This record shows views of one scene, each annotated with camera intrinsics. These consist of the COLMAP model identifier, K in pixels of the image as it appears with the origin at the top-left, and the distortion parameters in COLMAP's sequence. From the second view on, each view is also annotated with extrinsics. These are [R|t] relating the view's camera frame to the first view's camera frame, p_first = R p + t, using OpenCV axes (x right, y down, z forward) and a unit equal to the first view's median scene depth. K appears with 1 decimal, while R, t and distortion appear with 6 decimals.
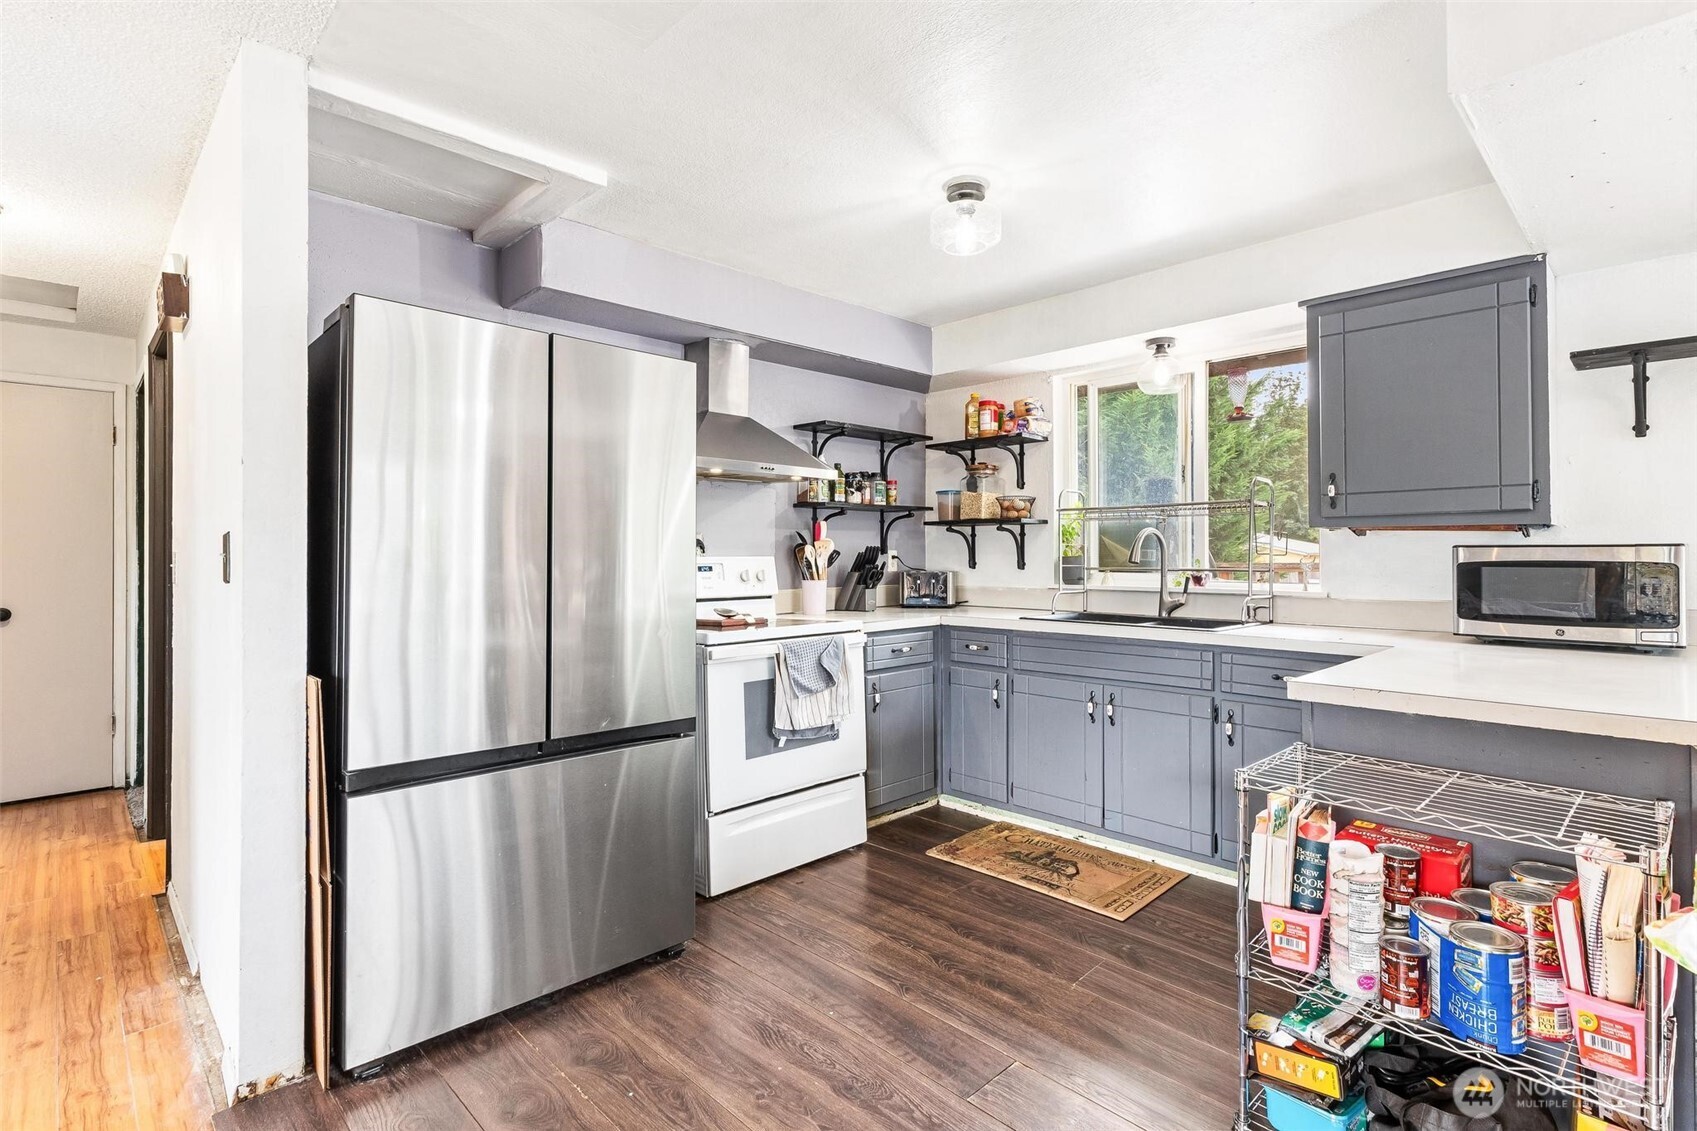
lens RADIAL K [[818.4, 0, 855.7], [0, 818.4, 546.6], [0, 0, 1]] dist [0.003550, -0.000376]
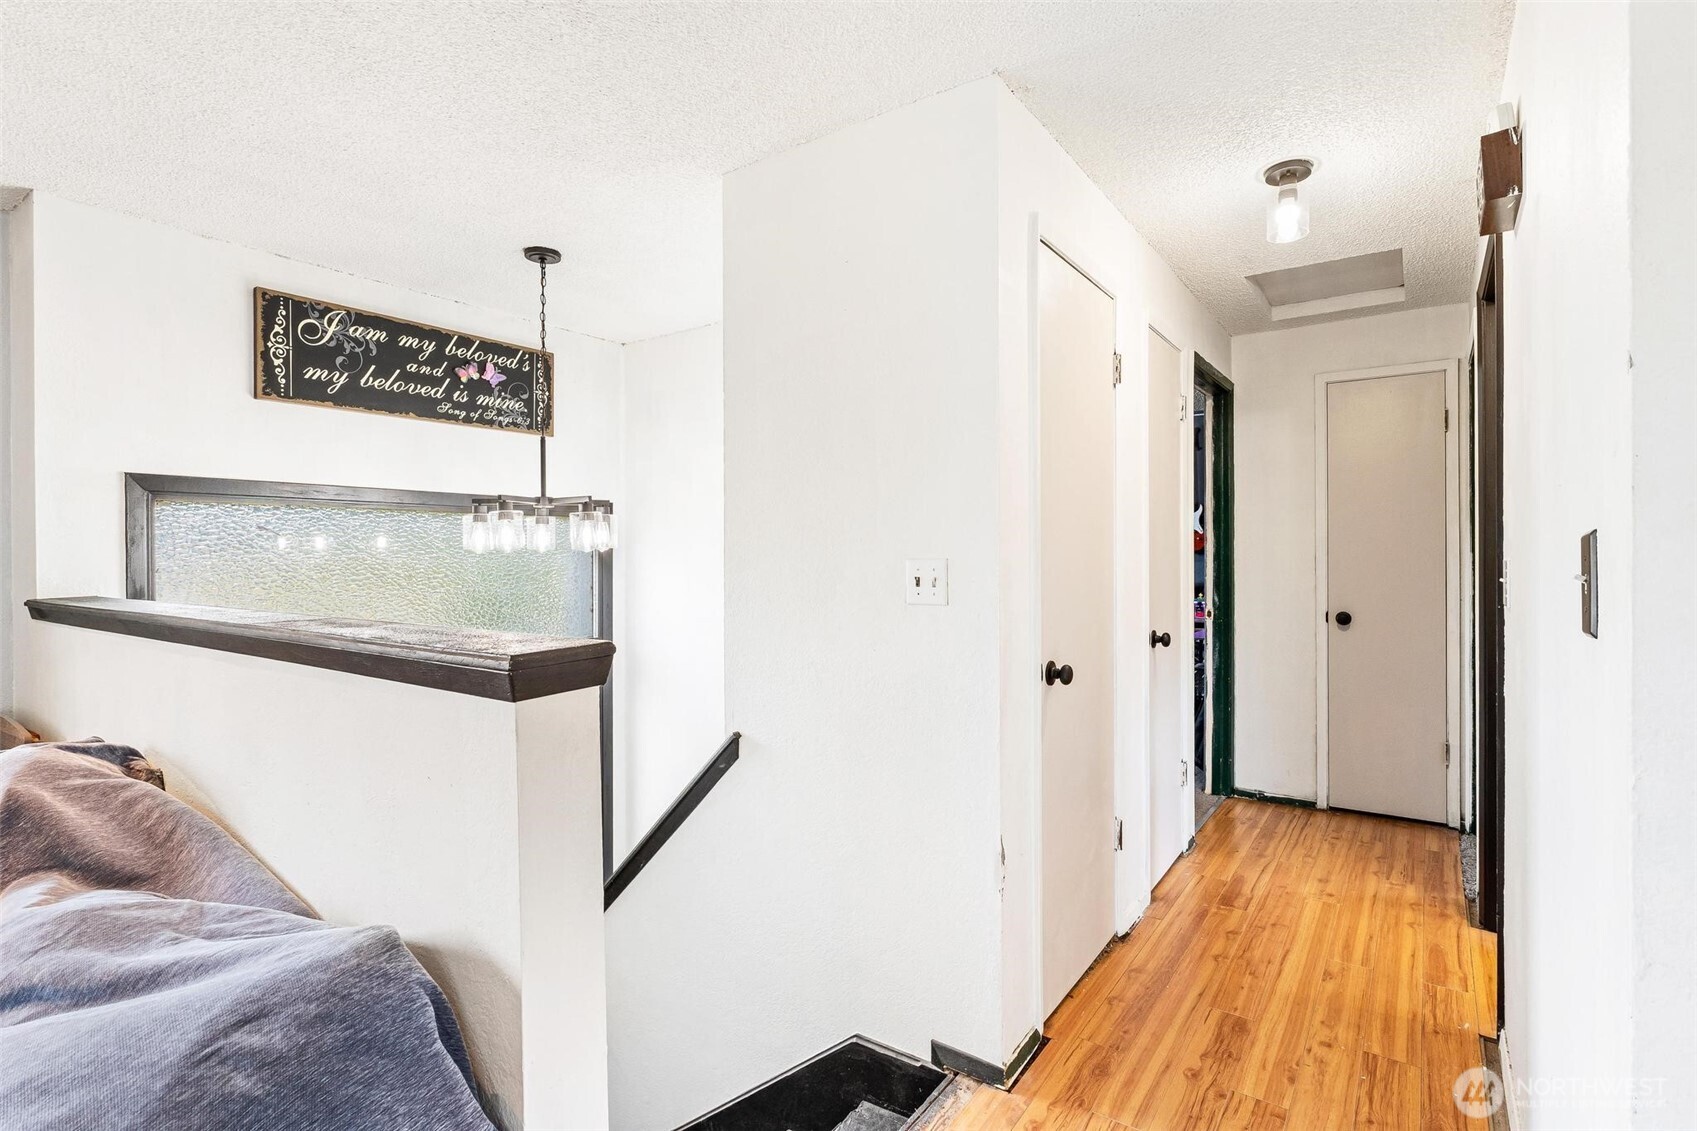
lens RADIAL K [[818.4, 0, 859.4], [0, 818.4, 562.6], [0, 0, 1]] dist [0.003550, -0.000376]
pose [[0.193668, 0.008490, -0.981030, -0.220733], [0.013477, 0.999845, 0.011313, -0.006130], [0.980974, -0.015413, 0.193524, 0.284328]]
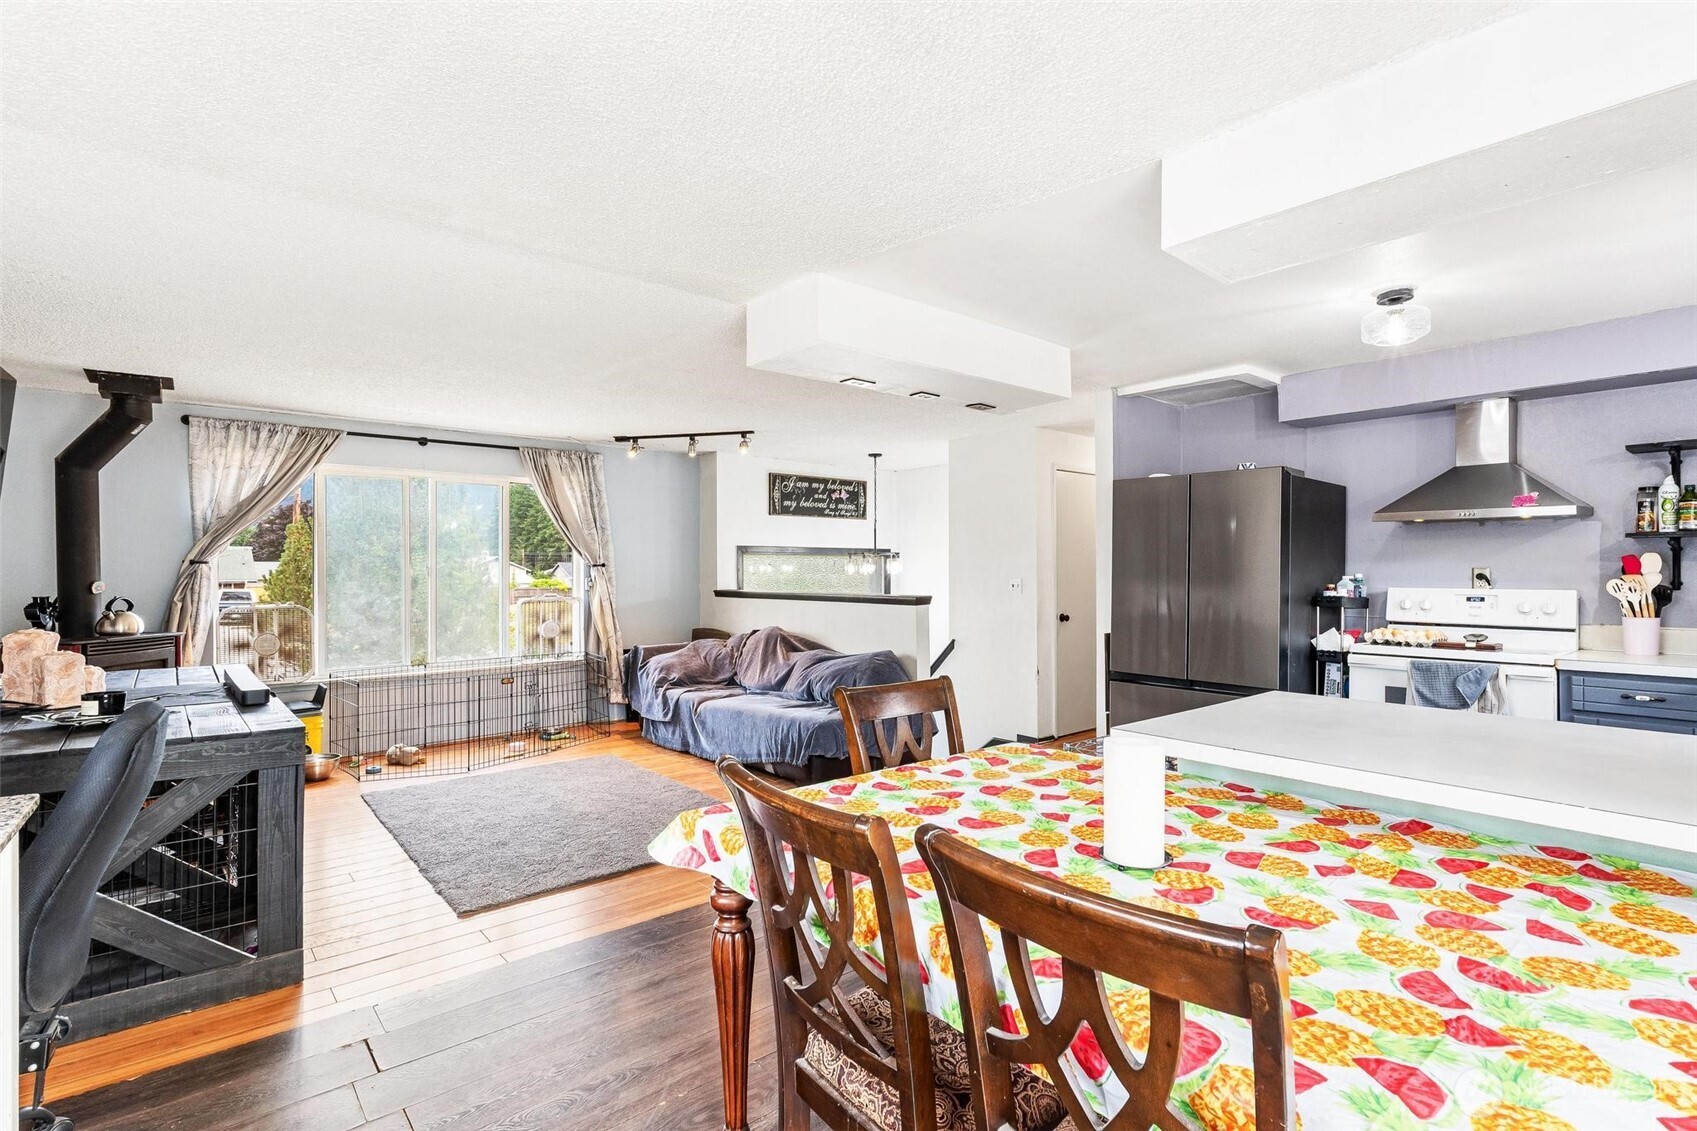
lens RADIAL K [[818.4, 0, 851.1], [0, 818.4, 565.7], [0, 0, 1]] dist [0.003550, -0.000376]
pose [[-0.062206, -0.002020, -0.998061, 1.077812], [0.012033, 0.999924, -0.002774, -0.029296], [0.997991, -0.012183, -0.062177, 0.192315]]
